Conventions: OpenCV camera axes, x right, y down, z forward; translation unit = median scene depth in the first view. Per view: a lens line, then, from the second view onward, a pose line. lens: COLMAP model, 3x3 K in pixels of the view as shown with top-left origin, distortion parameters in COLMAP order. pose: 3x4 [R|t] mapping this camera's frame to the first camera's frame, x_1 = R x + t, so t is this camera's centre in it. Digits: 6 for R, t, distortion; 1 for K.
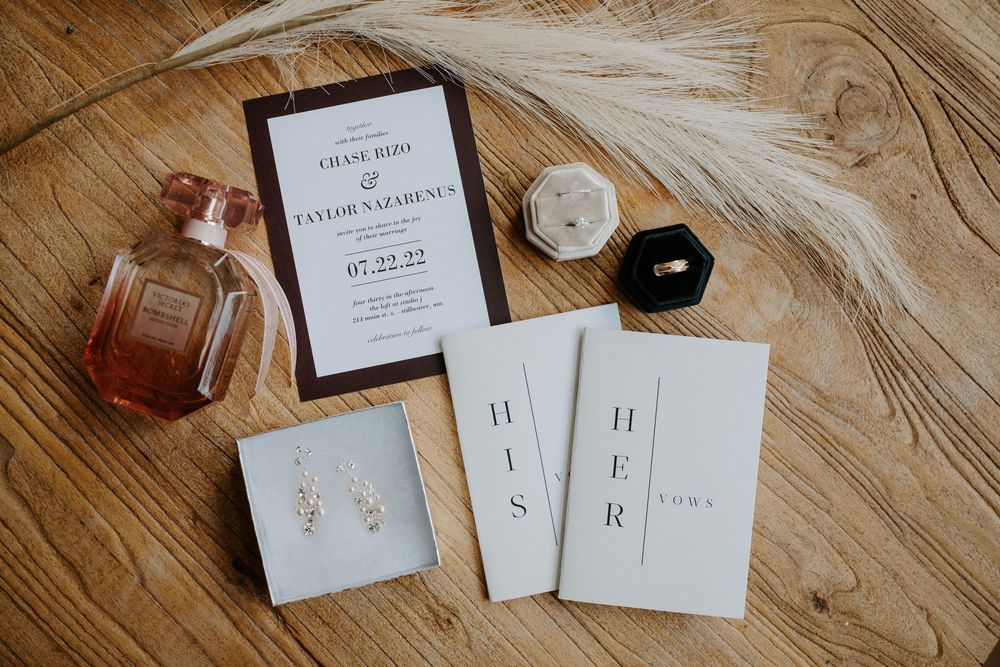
lens RADIAL K [[983.2, 0, 500.0], [0, 983.2, 333.5], [0, 0, 1]] dist [-0.023796, 0.008003]
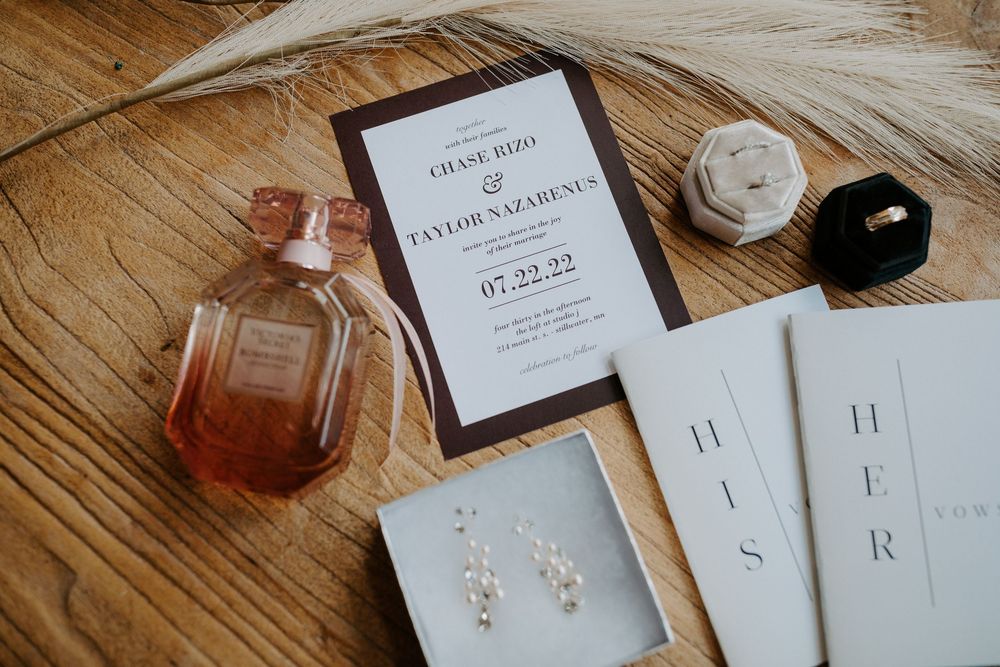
lens RADIAL K [[983.2, 0, 500.0], [0, 983.2, 333.5], [0, 0, 1]] dist [-0.023796, 0.008003]
pose [[0.989971, -0.138833, 0.026117, -0.166786], [0.141143, 0.964243, -0.224310, 0.152482], [0.005958, 0.225747, 0.974168, 0.226359]]
